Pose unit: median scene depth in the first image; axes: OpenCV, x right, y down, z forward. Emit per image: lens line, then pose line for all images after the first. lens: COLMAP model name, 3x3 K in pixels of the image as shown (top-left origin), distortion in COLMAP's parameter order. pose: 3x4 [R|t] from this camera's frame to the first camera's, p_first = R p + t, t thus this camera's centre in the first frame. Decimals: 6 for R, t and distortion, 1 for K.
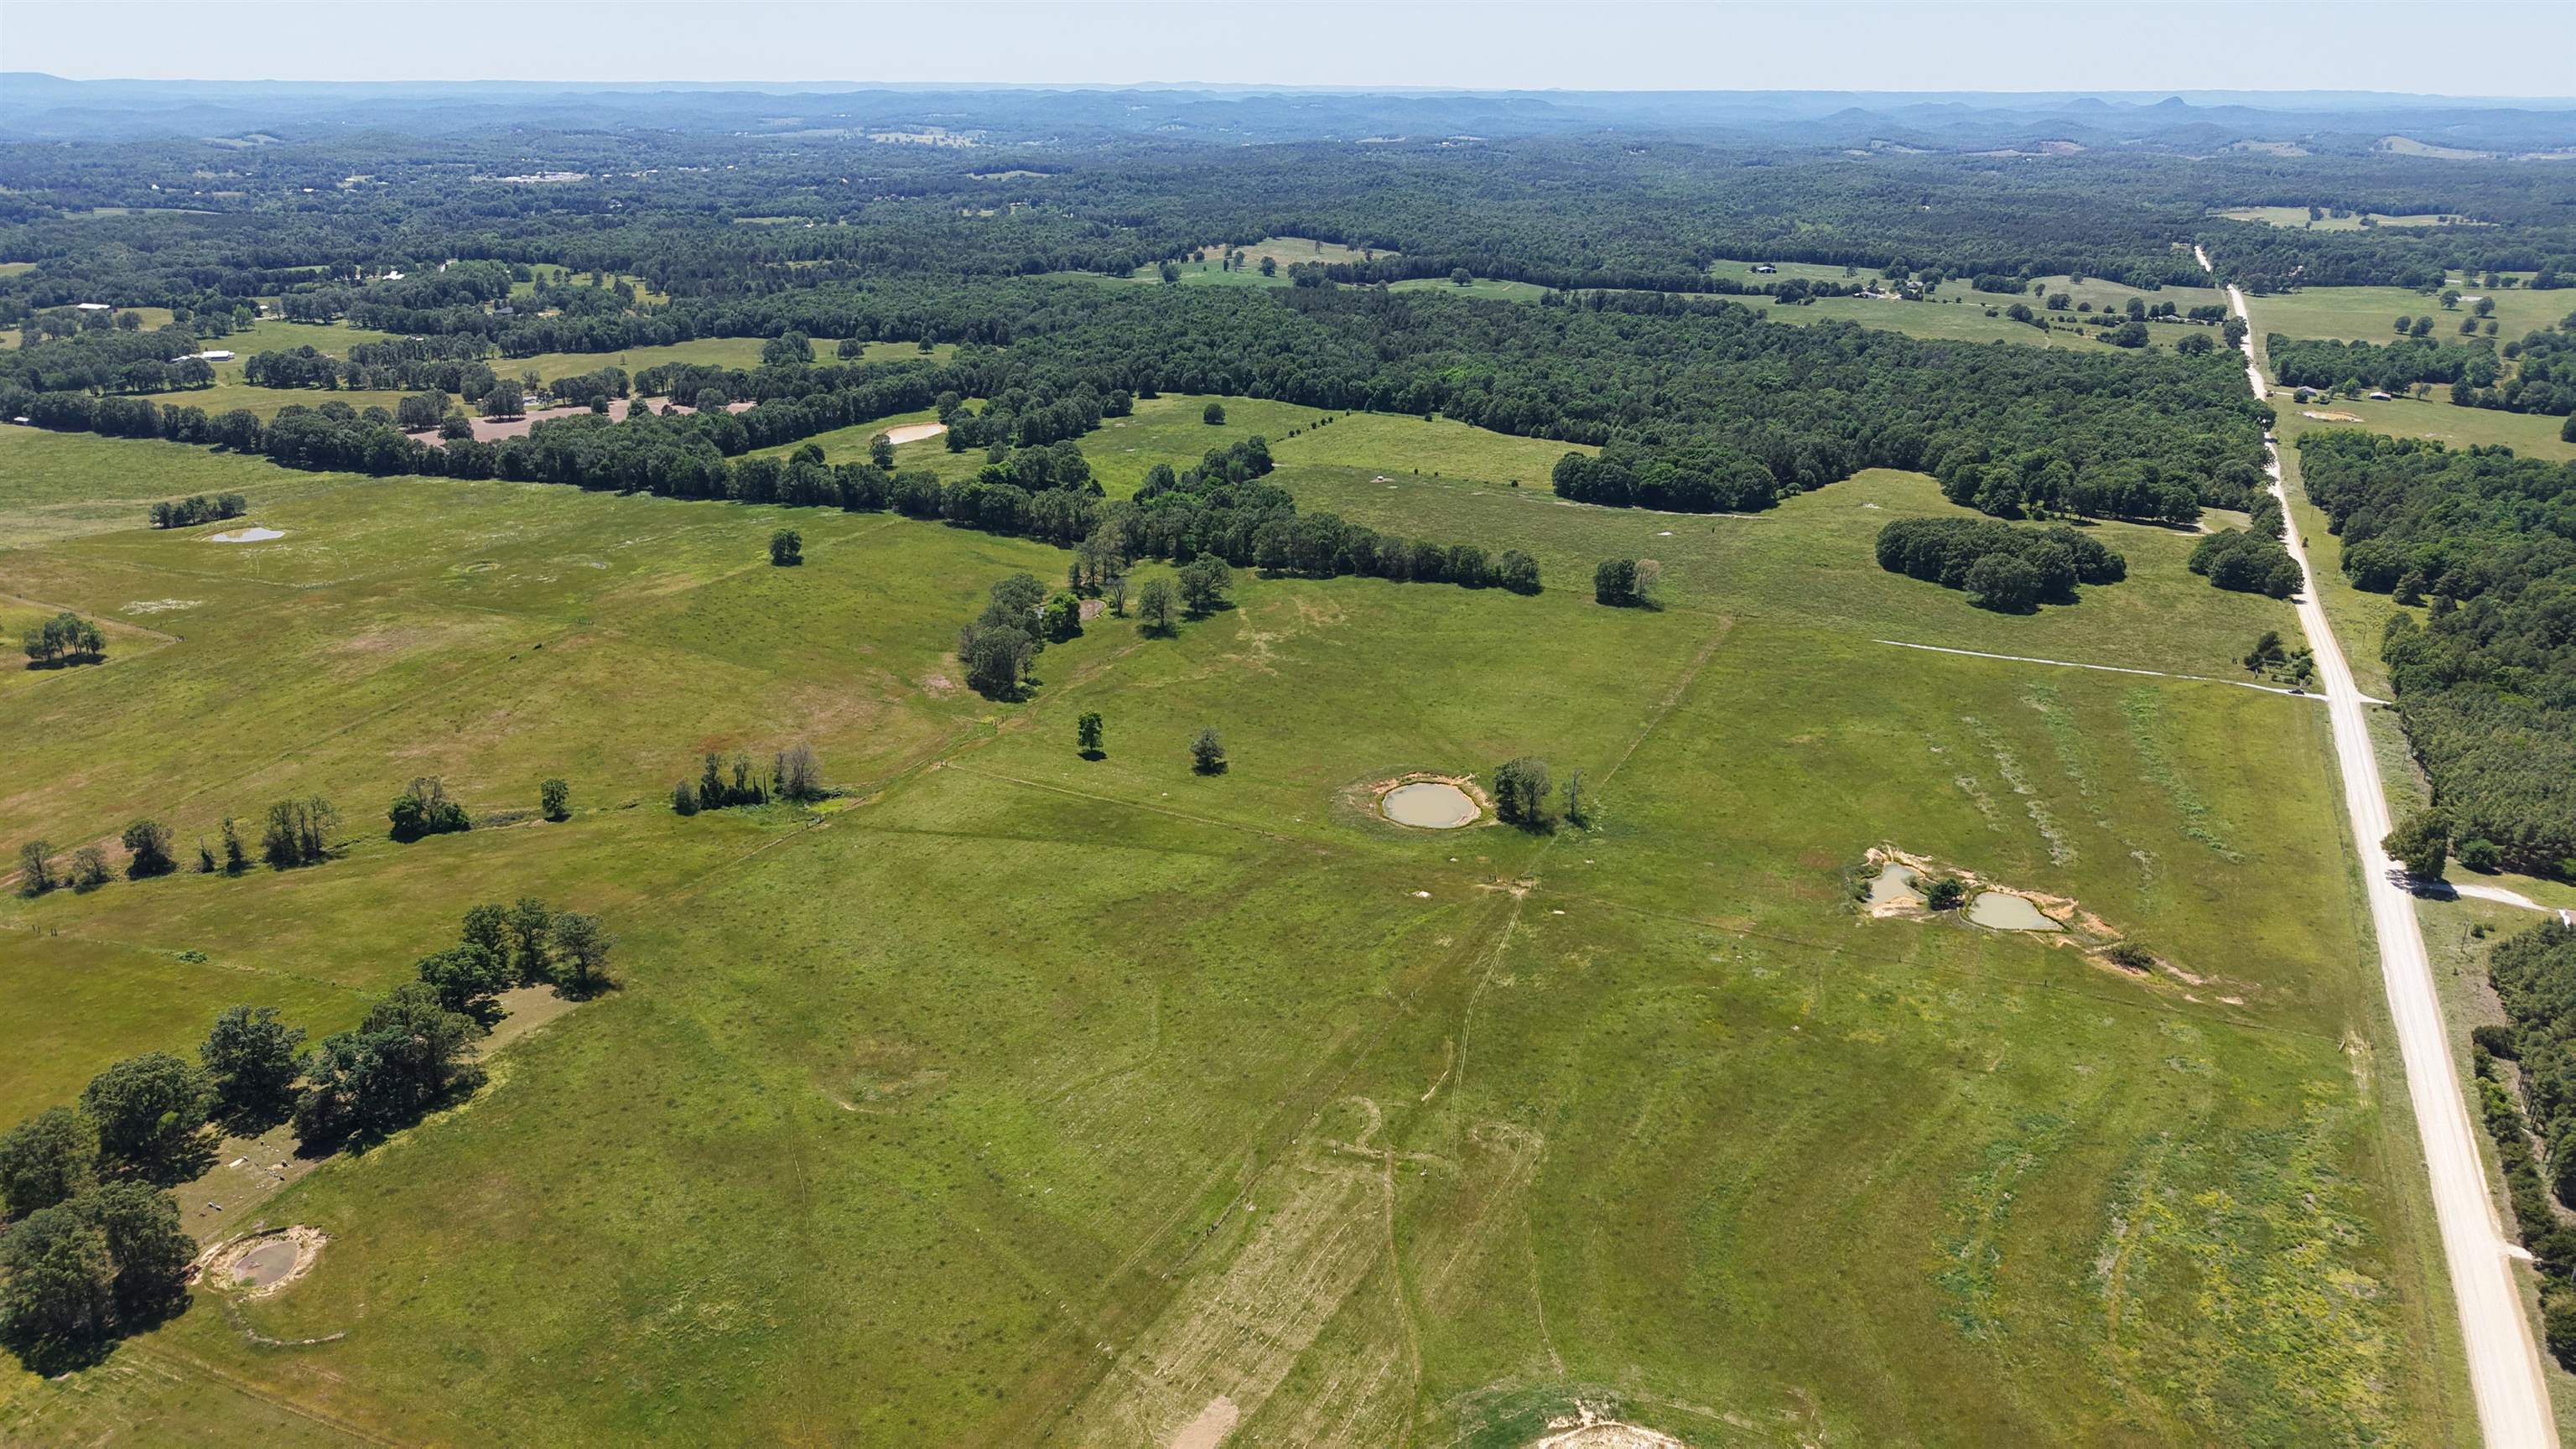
lens RADIAL K [[1722.2, 0, 1284.3], [0, 1722.2, 729.7], [0, 0, 1]] dist [0.020524, -0.019890]
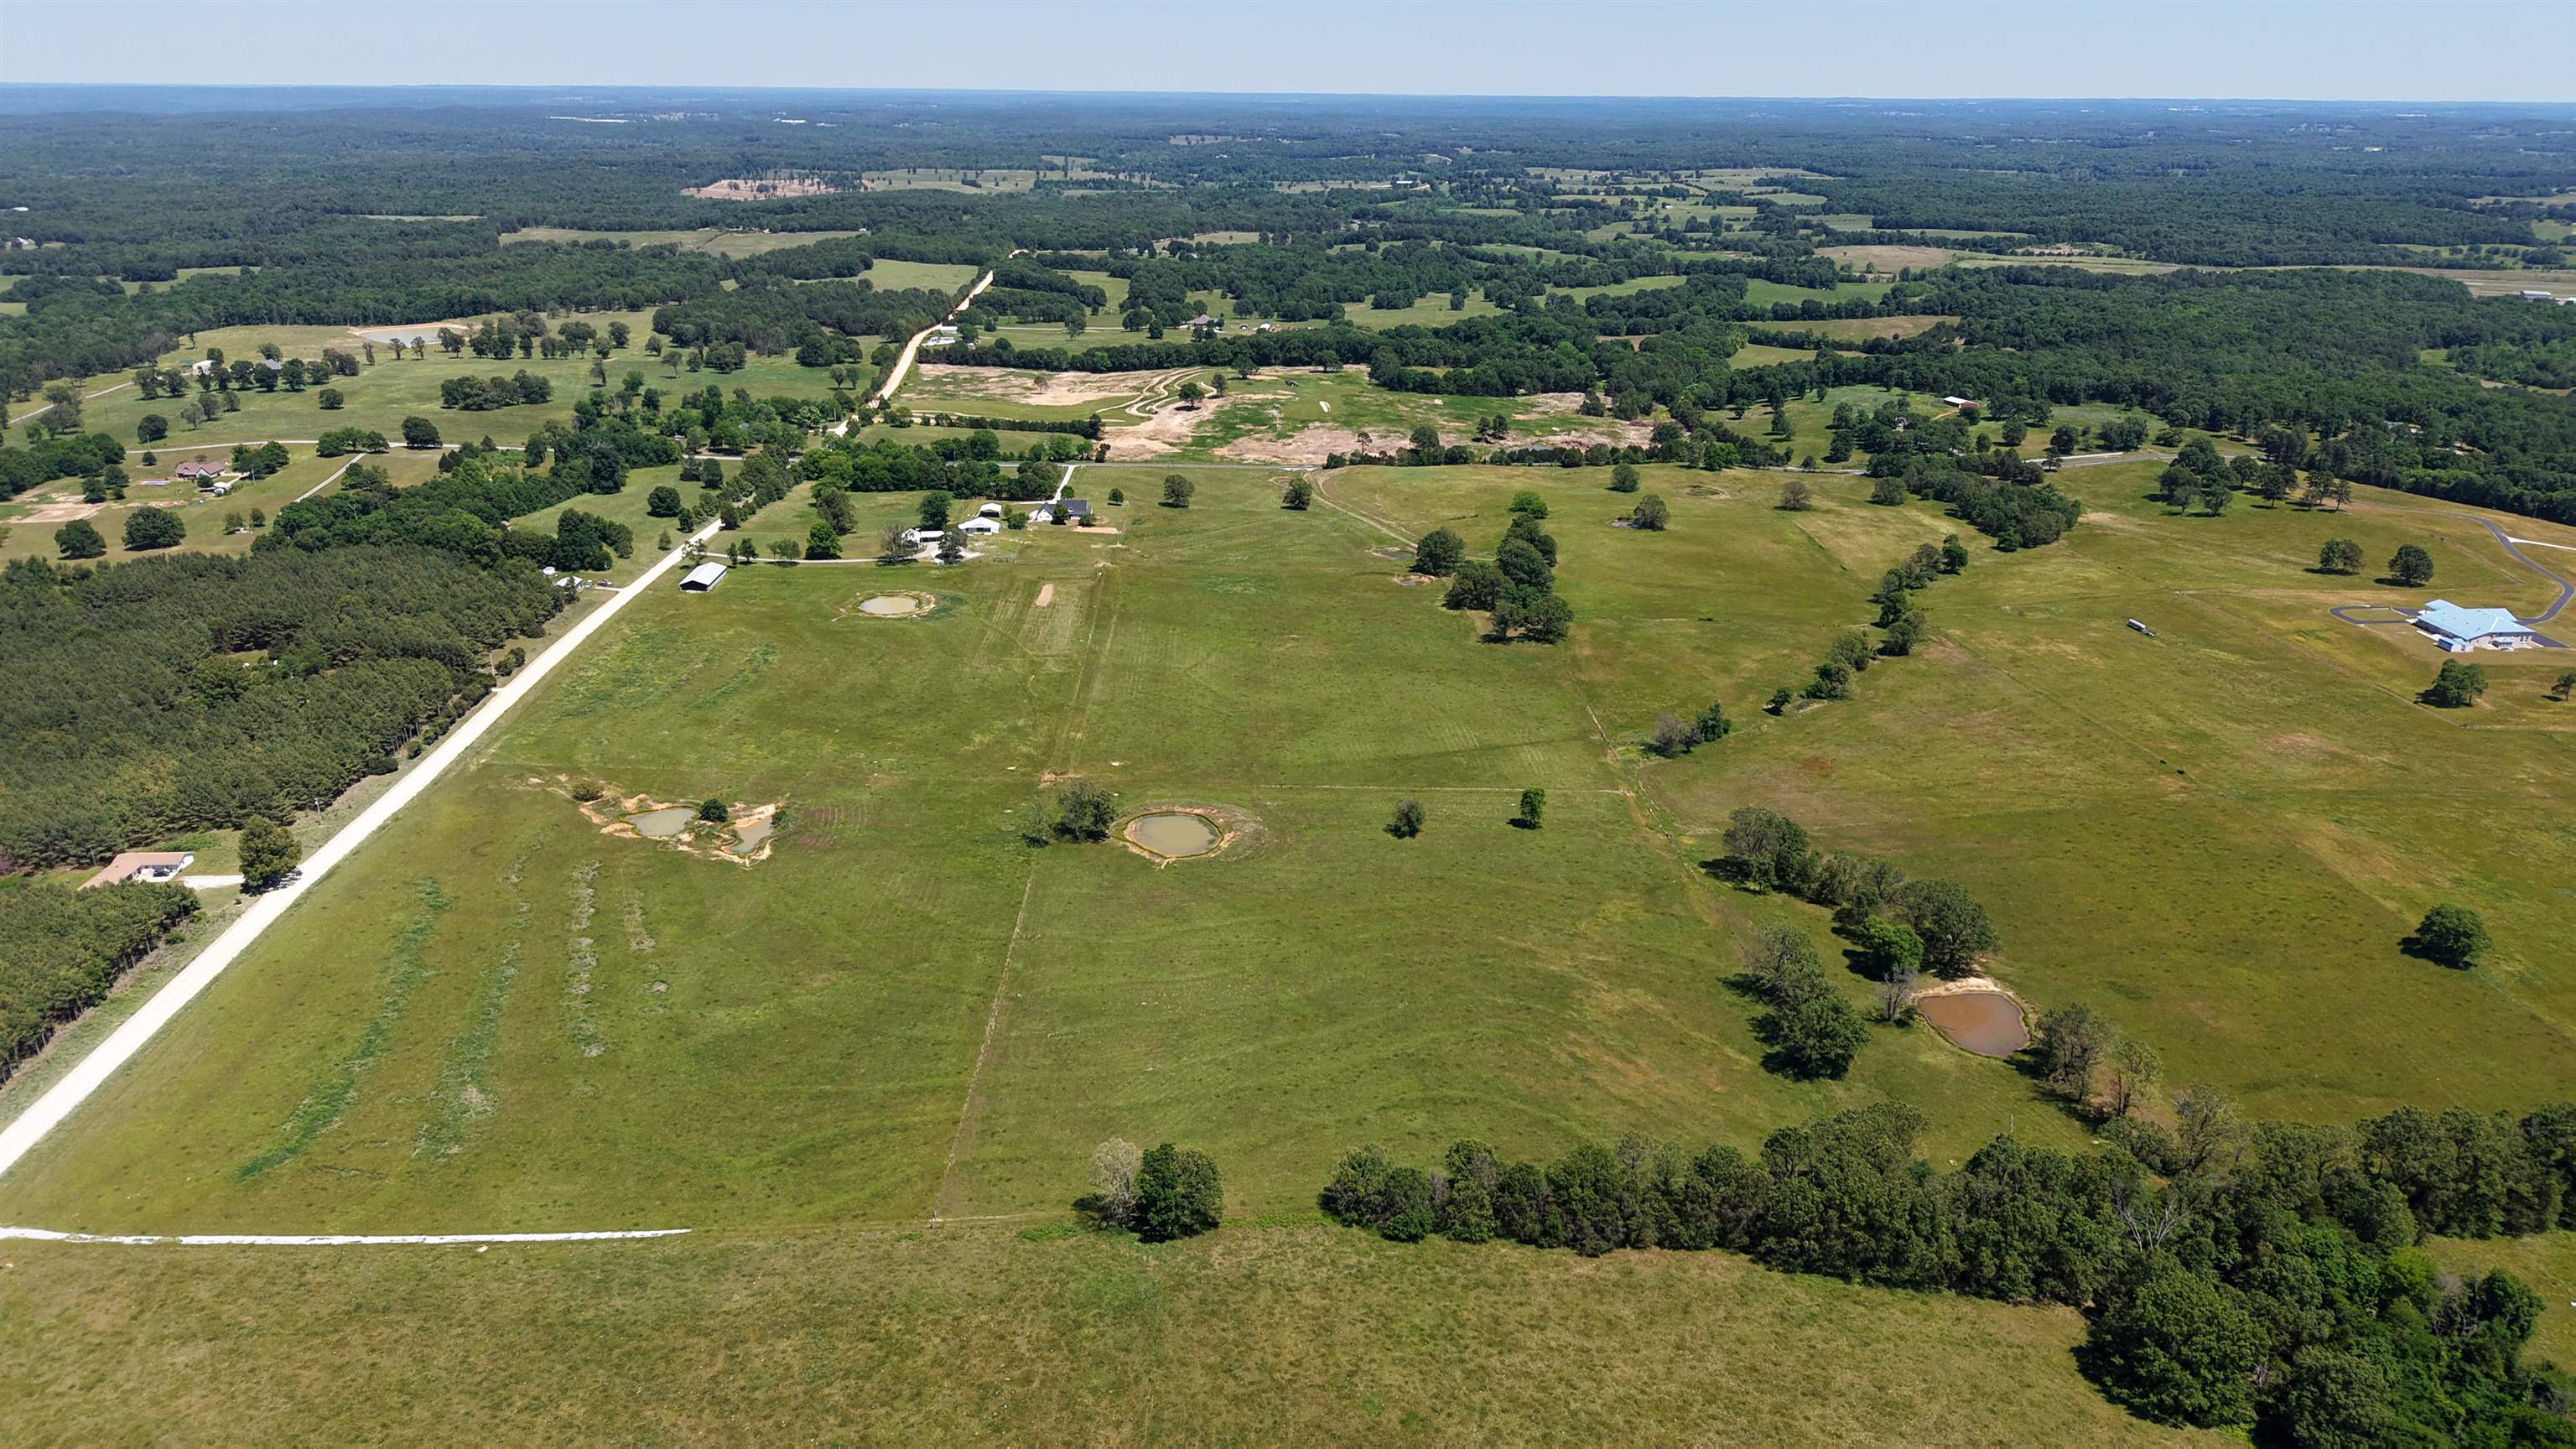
lens RADIAL K [[1715.8, 0, 1273.6], [0, 1715.8, 730.6], [0, 0, 1]] dist [0.035054, -0.034776]
pose [[-0.878419, 0.159563, -0.450466, 0.522309], [-0.177627, 0.766067, 0.617730, -0.705684], [0.443654, 0.622641, -0.644585, 1.753647]]
